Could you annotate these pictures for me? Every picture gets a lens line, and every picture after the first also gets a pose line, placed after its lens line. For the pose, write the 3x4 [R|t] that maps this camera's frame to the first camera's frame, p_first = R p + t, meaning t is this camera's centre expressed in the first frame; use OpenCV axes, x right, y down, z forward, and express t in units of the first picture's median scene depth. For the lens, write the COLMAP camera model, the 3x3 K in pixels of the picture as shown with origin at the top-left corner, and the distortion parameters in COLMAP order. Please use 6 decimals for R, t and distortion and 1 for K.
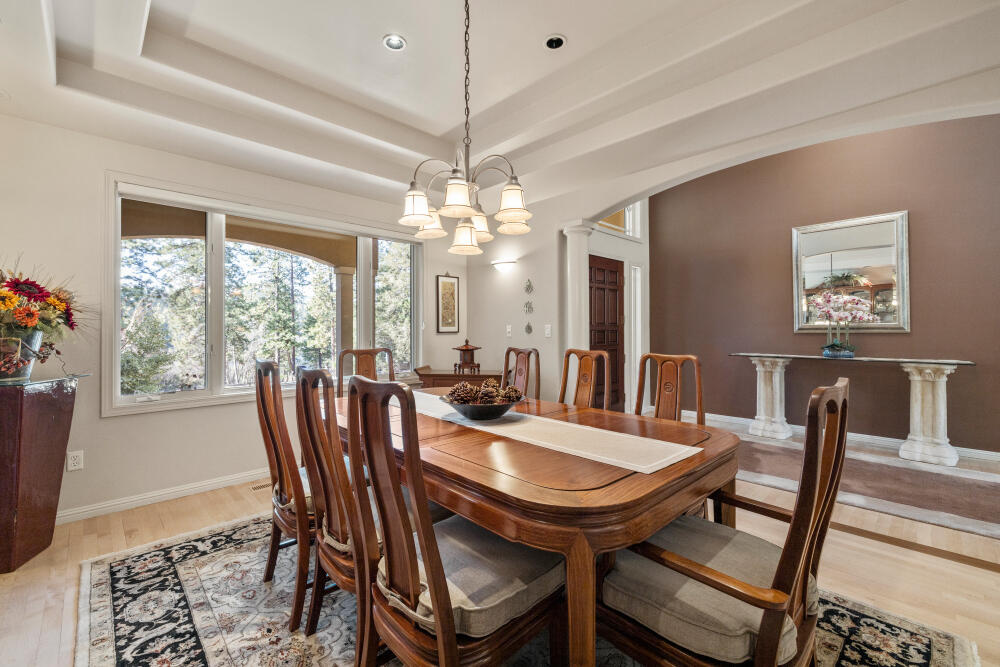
lens RADIAL K [[429.8, 0, 500.7], [0, 429.8, 327.5], [0, 0, 1]] dist [-0.000392, 0.000193]
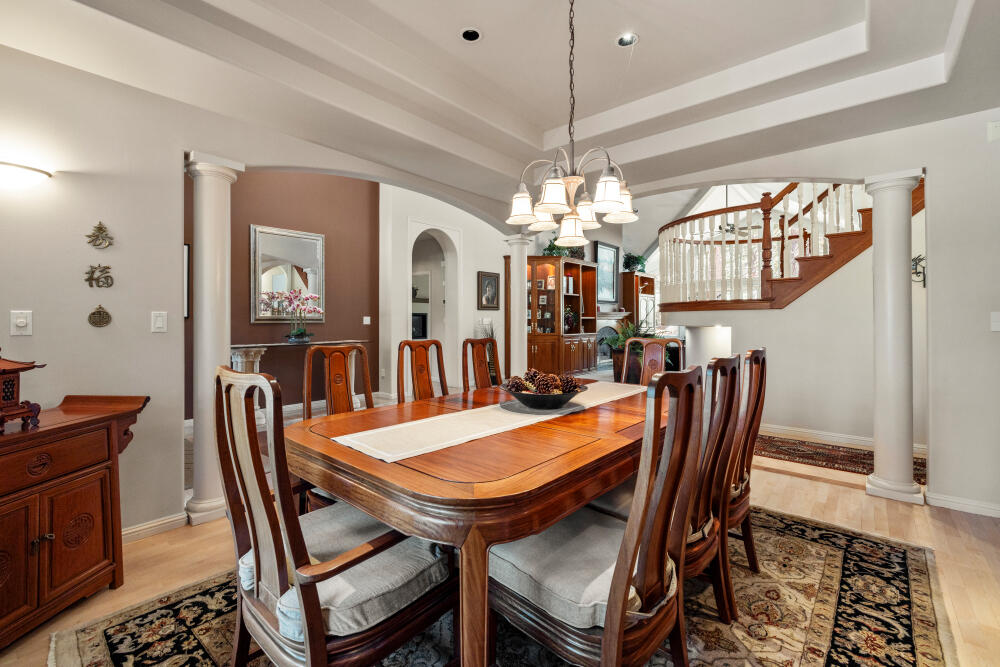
lens RADIAL K [[433.3, 0, 500.3], [0, 433.3, 308.8], [0, 0, 1]] dist [0.000078, -0.000089]
pose [[-0.088258, 0.007177, 0.996072, -1.670520], [-0.012158, 0.999892, -0.008282, -0.027133], [-0.996023, -0.012841, -0.088161, 1.873282]]
